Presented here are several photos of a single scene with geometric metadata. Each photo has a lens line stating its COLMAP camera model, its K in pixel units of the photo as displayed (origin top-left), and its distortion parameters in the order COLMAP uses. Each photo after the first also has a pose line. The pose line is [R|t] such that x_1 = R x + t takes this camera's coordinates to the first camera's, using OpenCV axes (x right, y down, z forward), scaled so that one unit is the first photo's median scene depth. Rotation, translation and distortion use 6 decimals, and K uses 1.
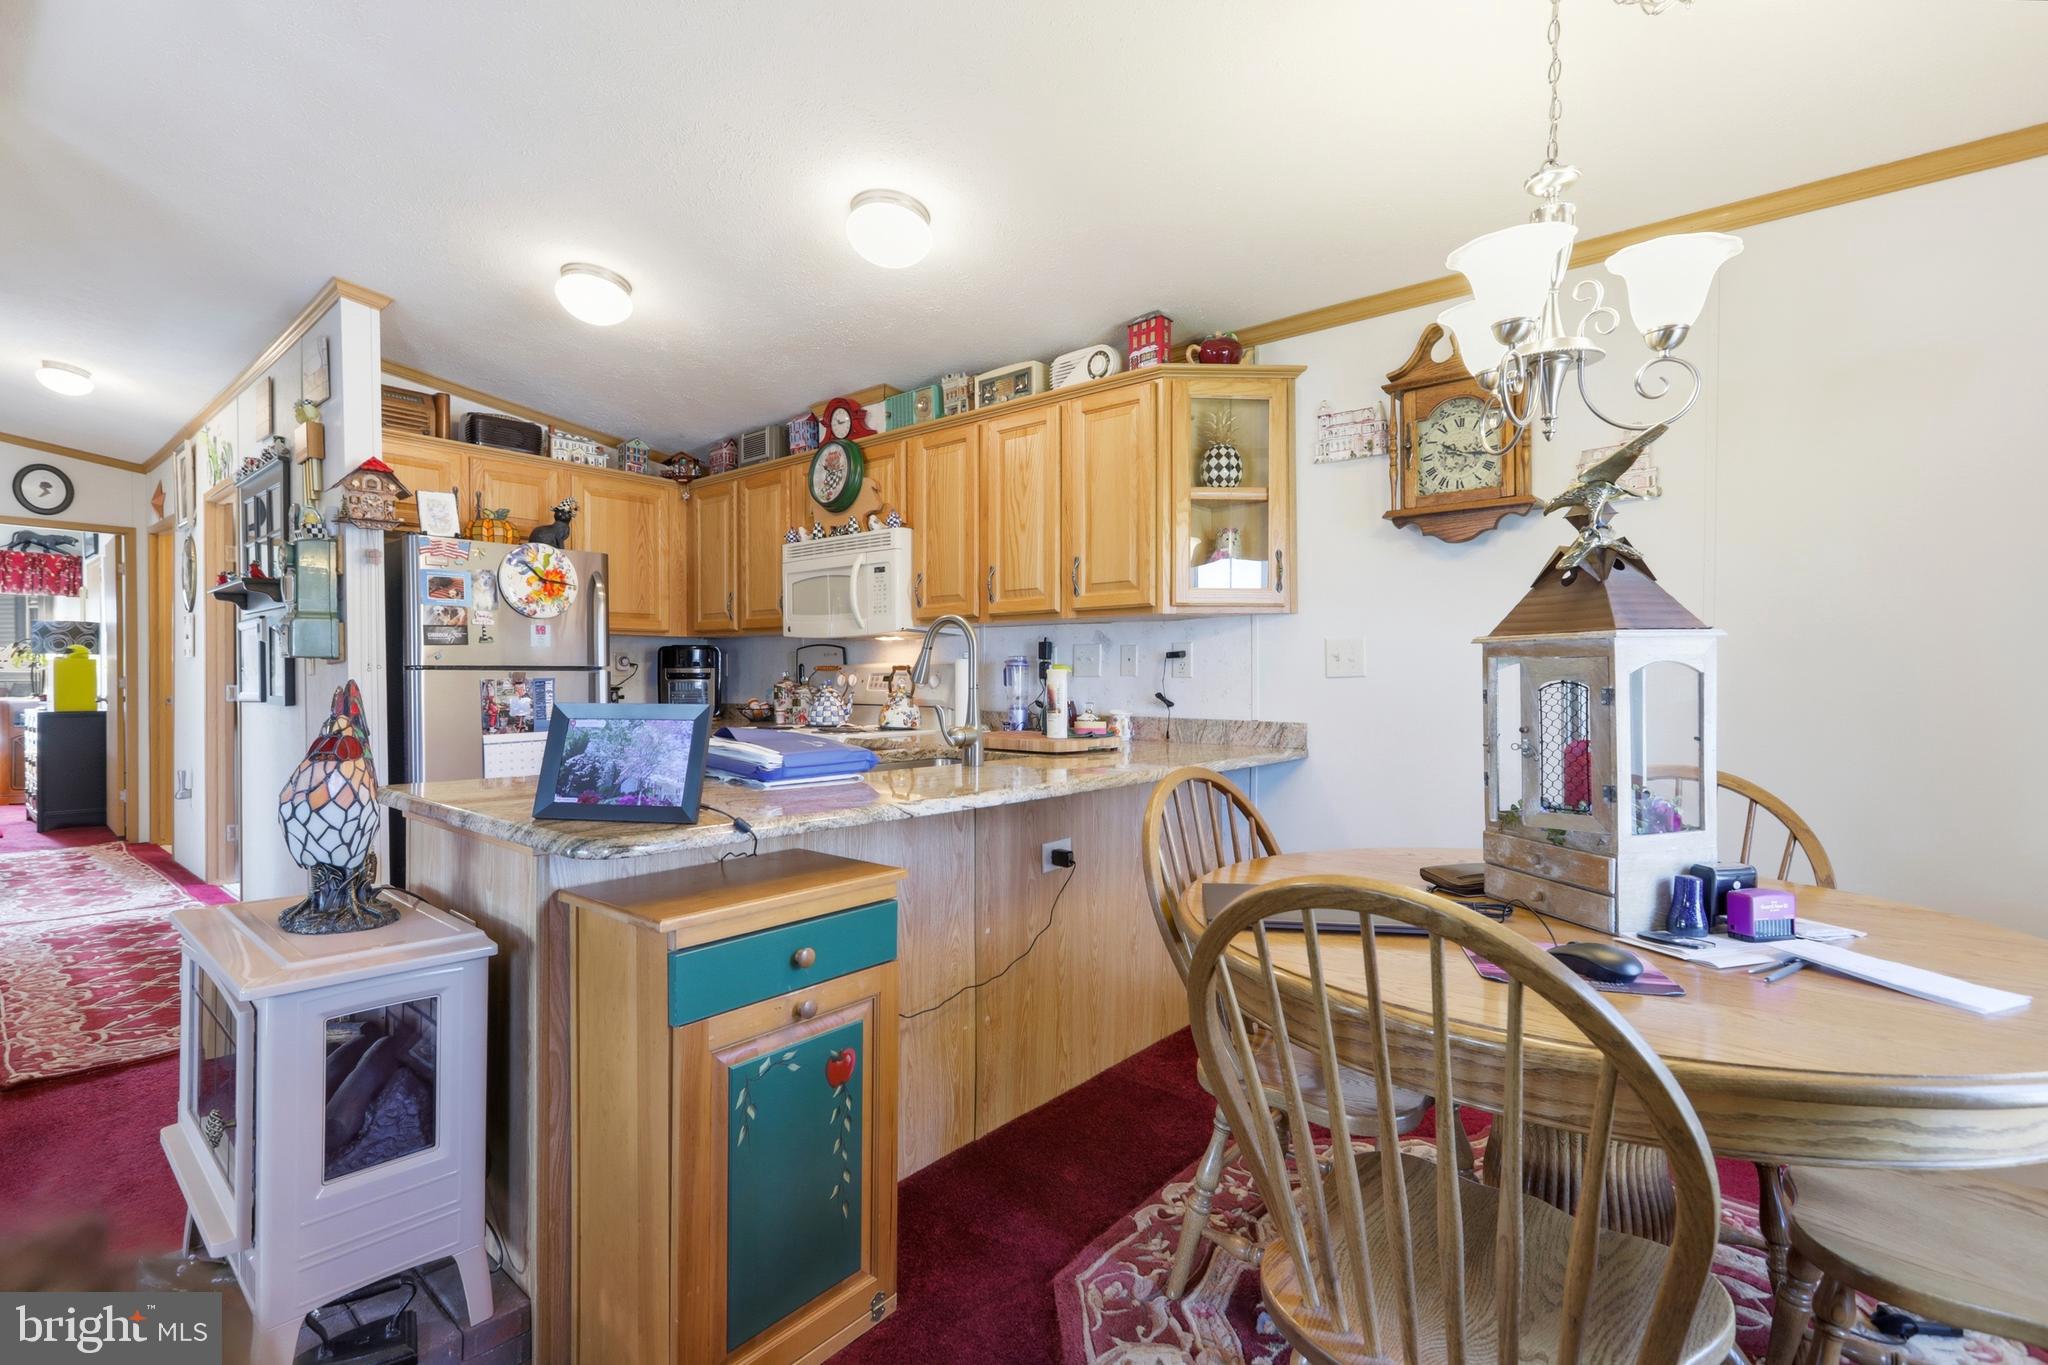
lens RADIAL K [[925.0, 0, 1019.6], [0, 925.0, 683.7], [0, 0, 1]] dist [0.001654, 0.001601]
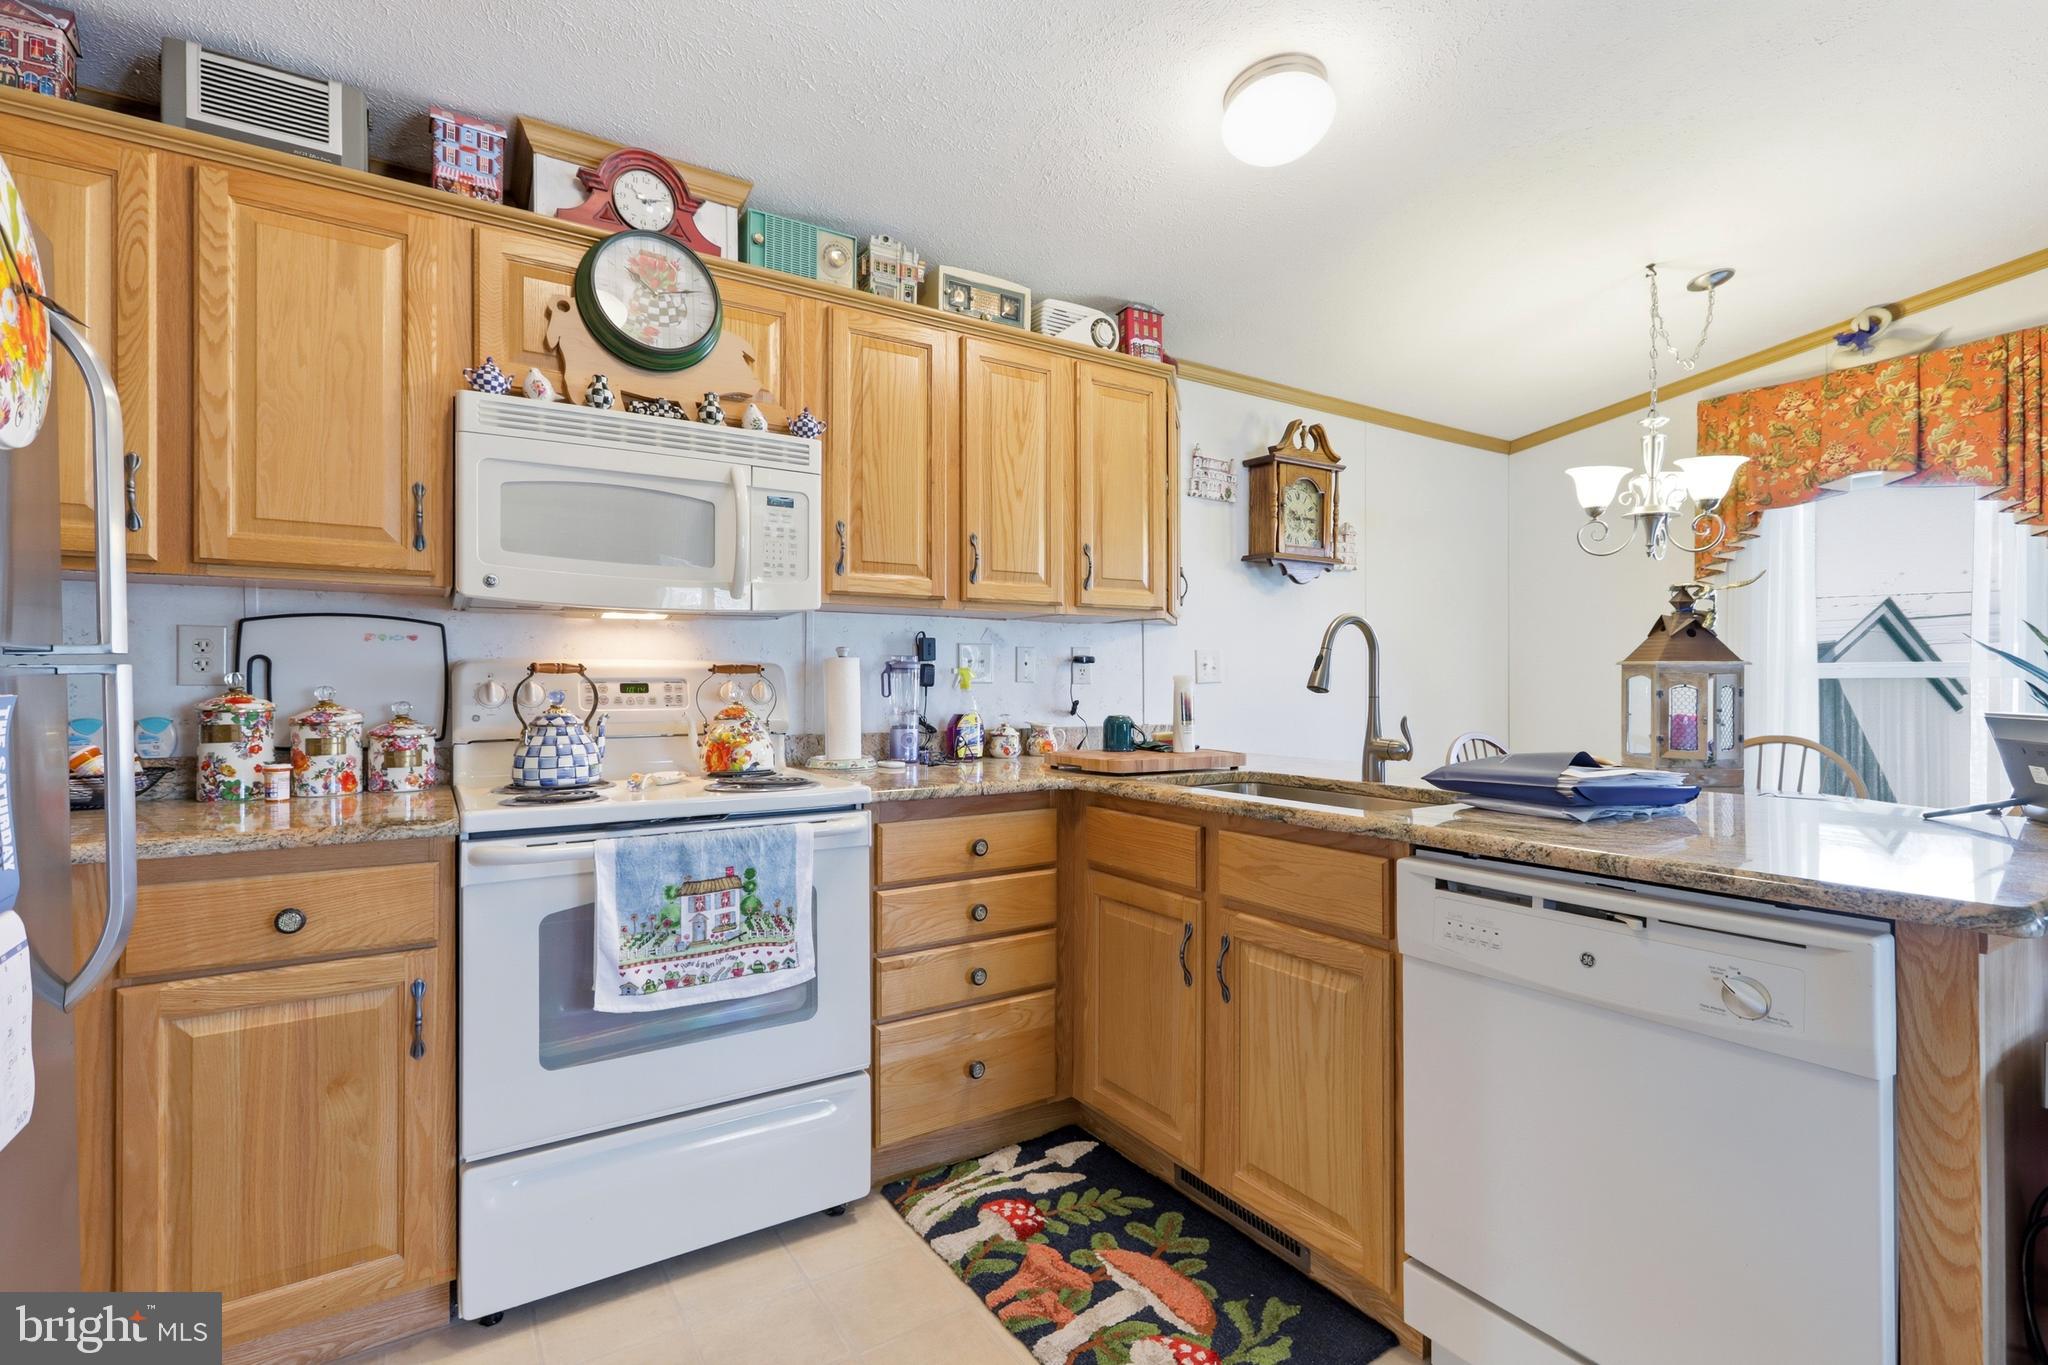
lens RADIAL K [[956.7, 0, 1038.5], [0, 956.7, 679.4], [0, 0, 1]] dist [-0.001947, 0.001492]
pose [[0.293570, -0.000279, 0.955938, -0.773675], [0.006803, 0.999975, -0.001797, -0.009933], [-0.955913, 0.007031, 0.293565, 0.754733]]
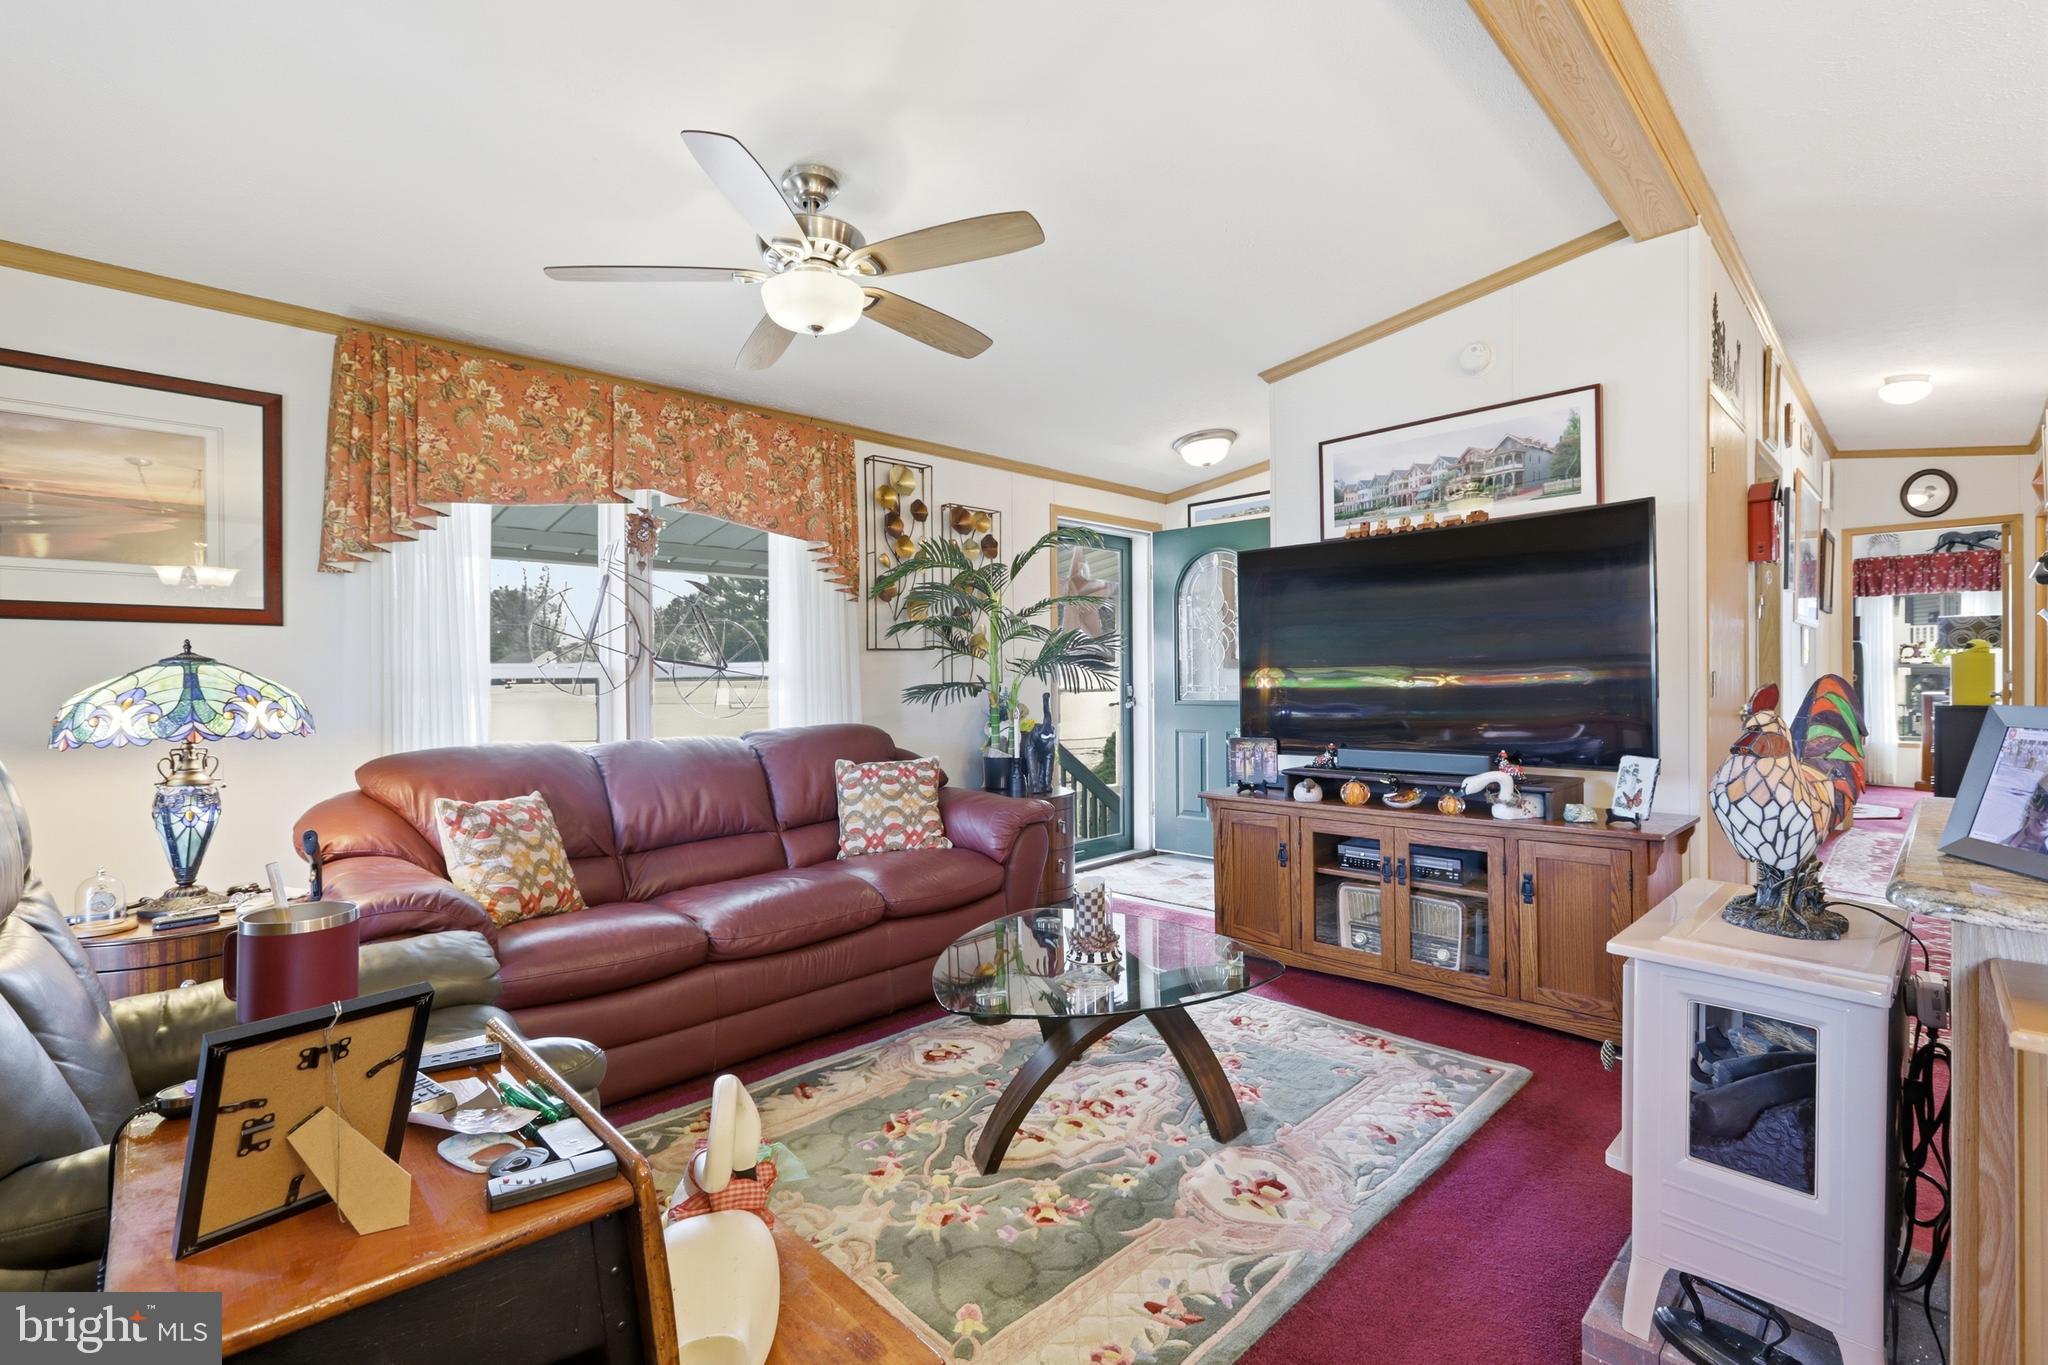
lens RADIAL K [[925.0, 0, 1024.2], [0, 925.0, 670.6], [0, 0, 1]] dist [0.001654, 0.001601]
pose [[-0.093330, -0.012664, -0.995555, 0.128143], [0.004419, 0.999904, -0.013133, 0.000369], [0.995625, -0.005625, -0.093265, 0.124404]]
